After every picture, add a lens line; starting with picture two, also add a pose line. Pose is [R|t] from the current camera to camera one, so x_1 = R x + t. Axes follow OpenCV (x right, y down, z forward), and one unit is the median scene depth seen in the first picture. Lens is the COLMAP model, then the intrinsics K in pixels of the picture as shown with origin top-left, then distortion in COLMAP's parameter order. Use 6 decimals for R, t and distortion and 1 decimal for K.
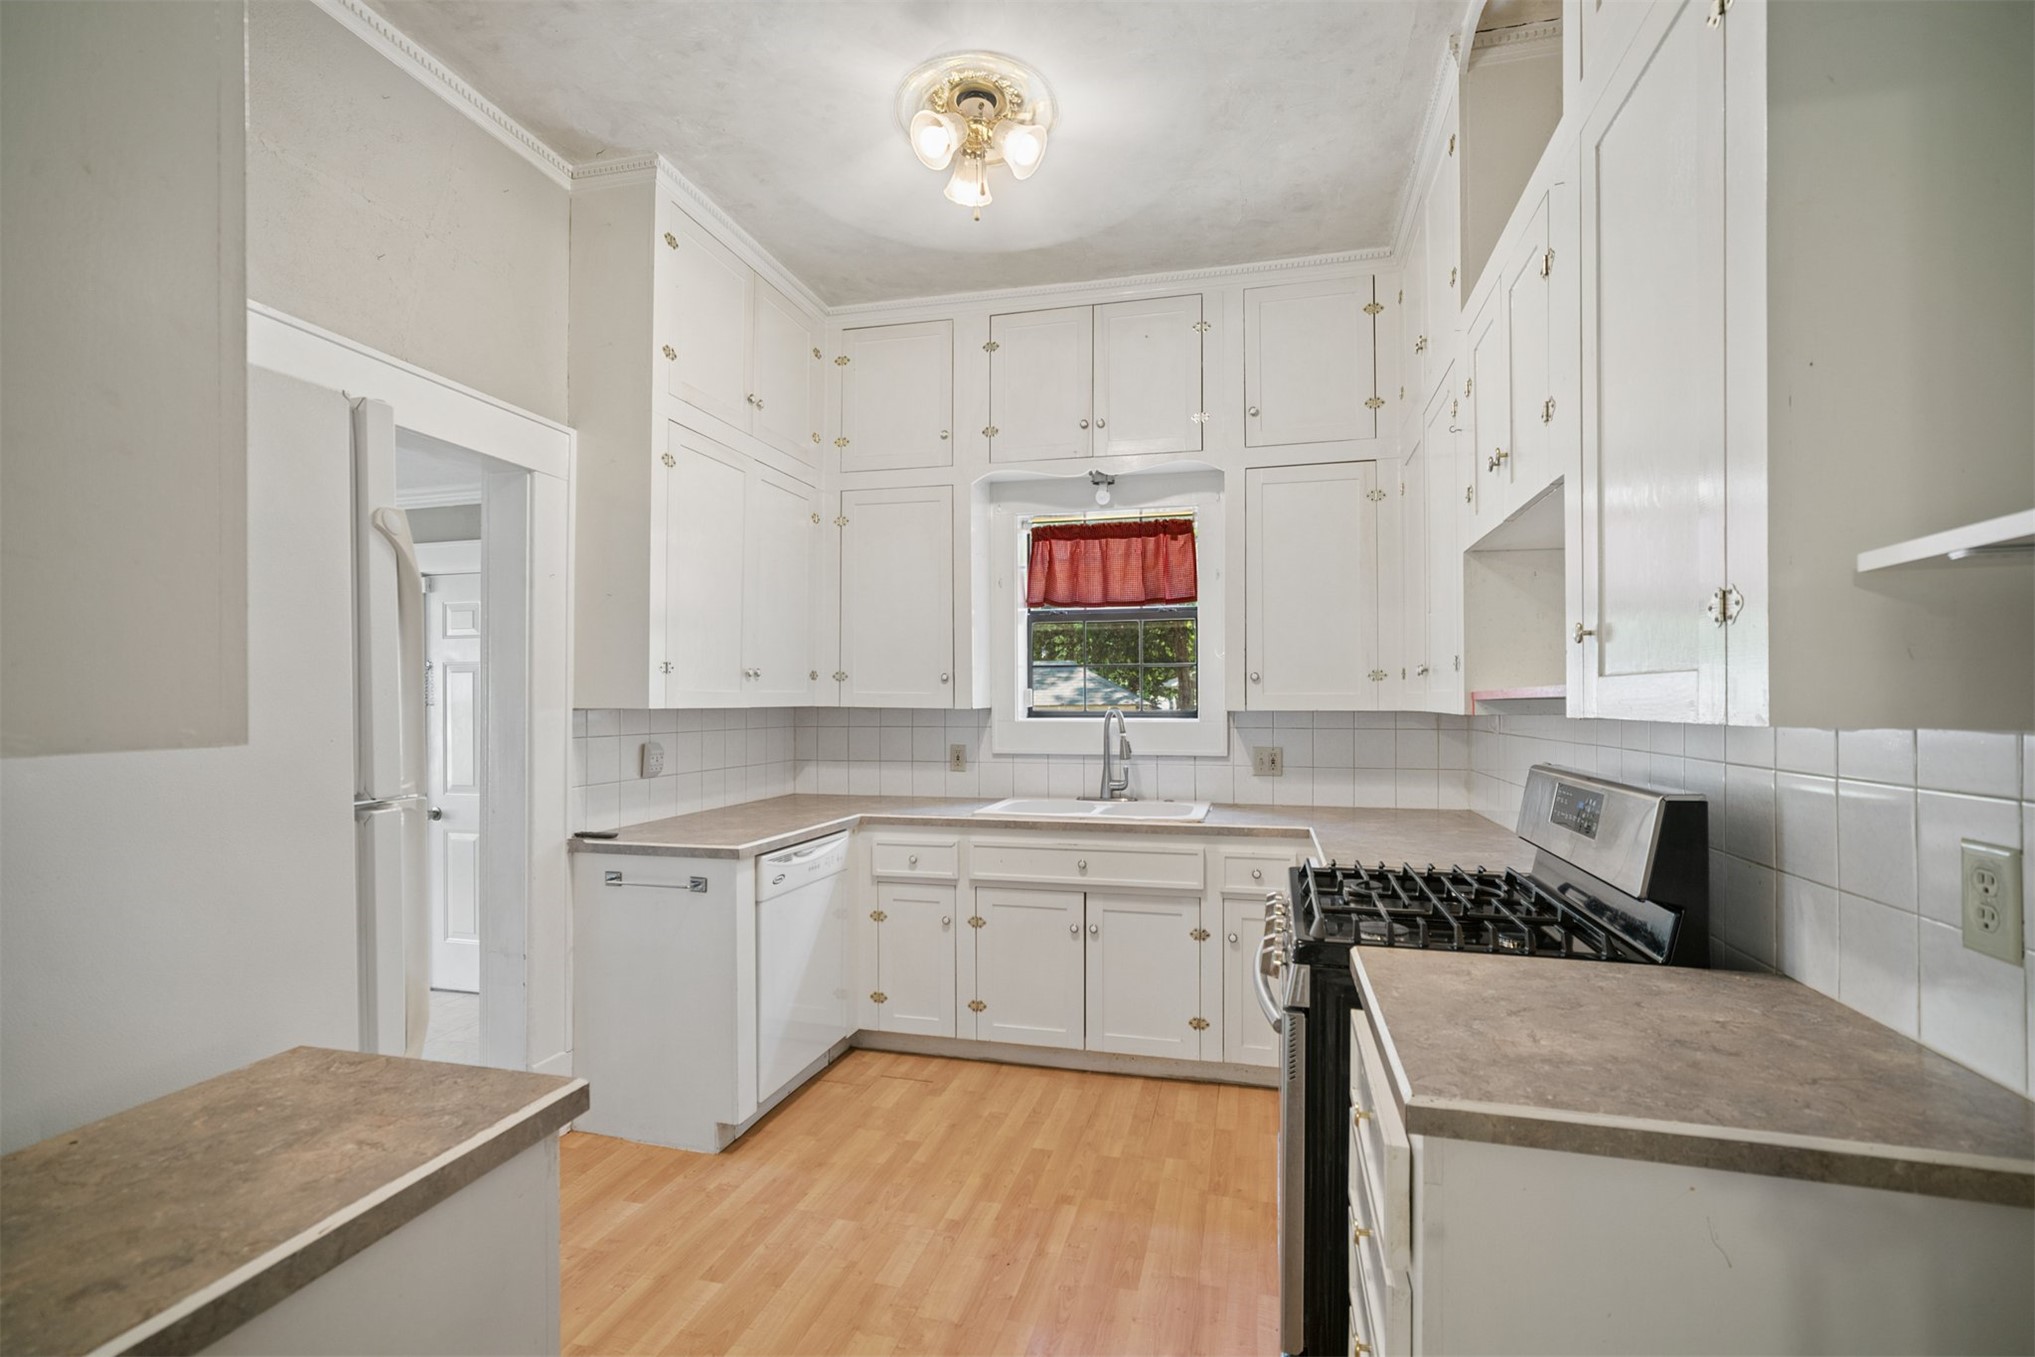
lens RADIAL K [[928.8, 0, 1023.6], [0, 928.8, 693.6], [0, 0, 1]] dist [-0.006136, -0.000107]
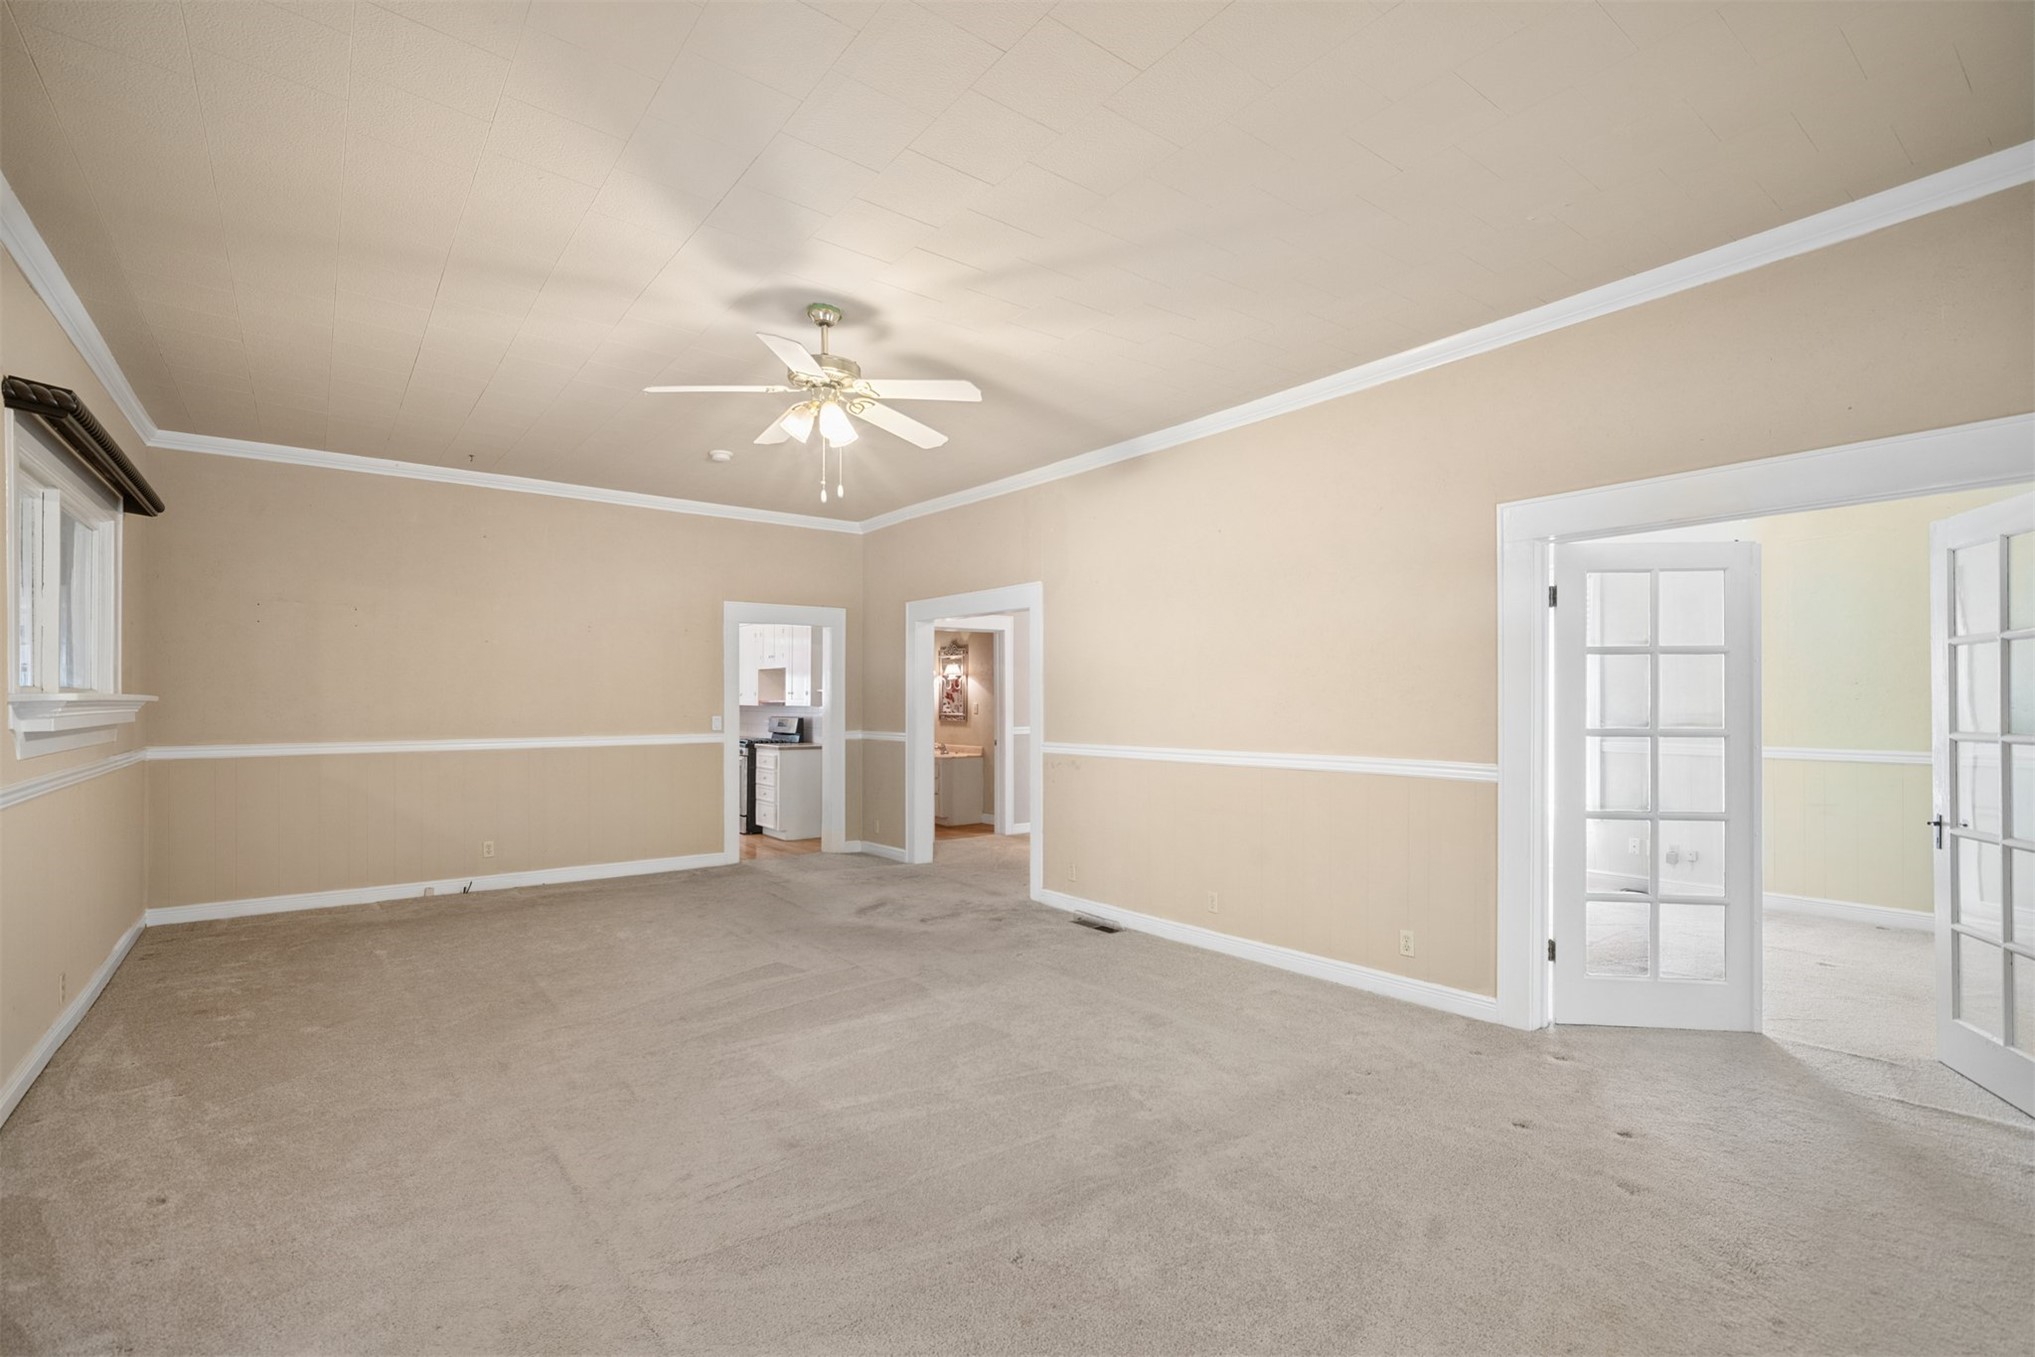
lens RADIAL K [[928.8, 0, 1017.7], [0, 928.8, 686.2], [0, 0, 1]] dist [-0.006136, -0.000107]
pose [[0.618097, 0.004402, 0.786090, -3.563009], [-0.003611, 0.999990, -0.002761, -0.103175], [-0.786094, -0.001132, 0.618106, -4.346031]]
